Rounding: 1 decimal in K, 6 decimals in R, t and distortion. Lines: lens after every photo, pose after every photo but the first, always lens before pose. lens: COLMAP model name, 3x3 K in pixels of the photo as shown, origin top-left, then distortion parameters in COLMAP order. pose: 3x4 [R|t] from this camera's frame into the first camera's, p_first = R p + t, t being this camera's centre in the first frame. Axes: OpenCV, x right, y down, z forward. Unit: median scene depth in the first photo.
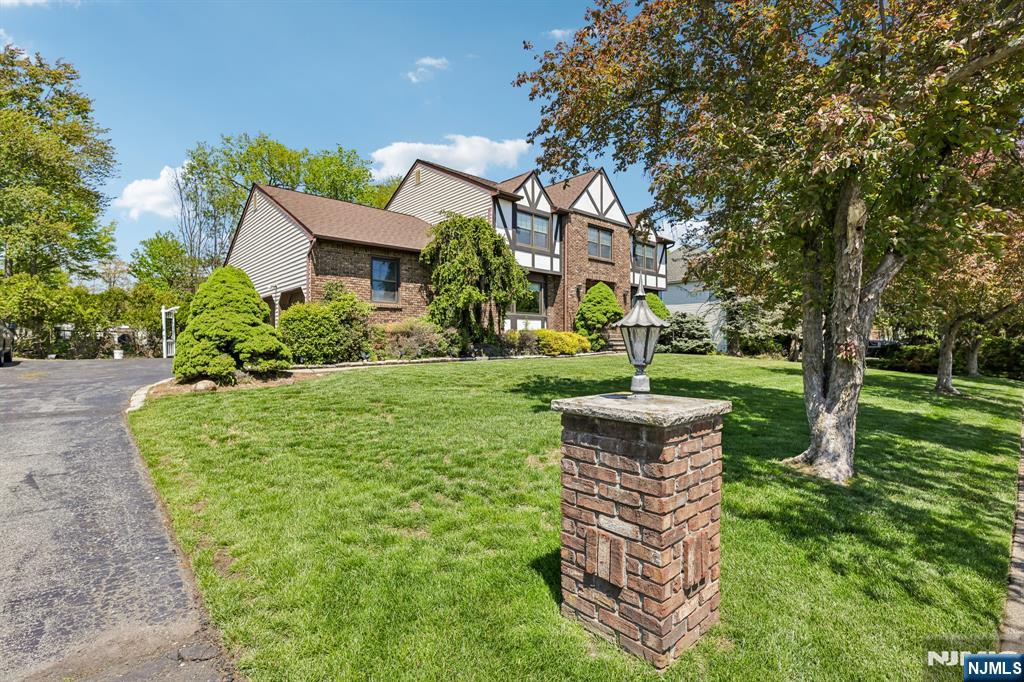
lens RADIAL K [[475.1, 0, 510.1], [0, 475.1, 338.9], [0, 0, 1]] dist [-0.006455, -0.000592]
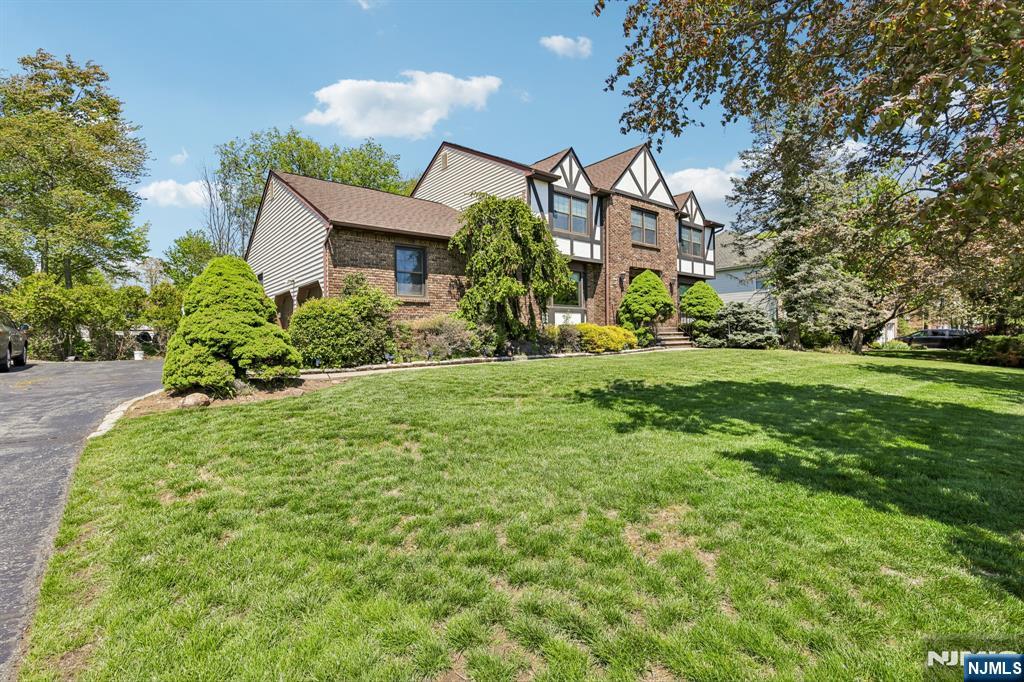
lens RADIAL K [[475.1, 0, 510.4], [0, 475.1, 340.0], [0, 0, 1]] dist [-0.006455, -0.000592]
pose [[0.998310, -0.011191, -0.057024, -0.023893], [0.012178, 0.999782, 0.016985, -0.006666], [0.056822, -0.017650, 0.998228, 0.106074]]
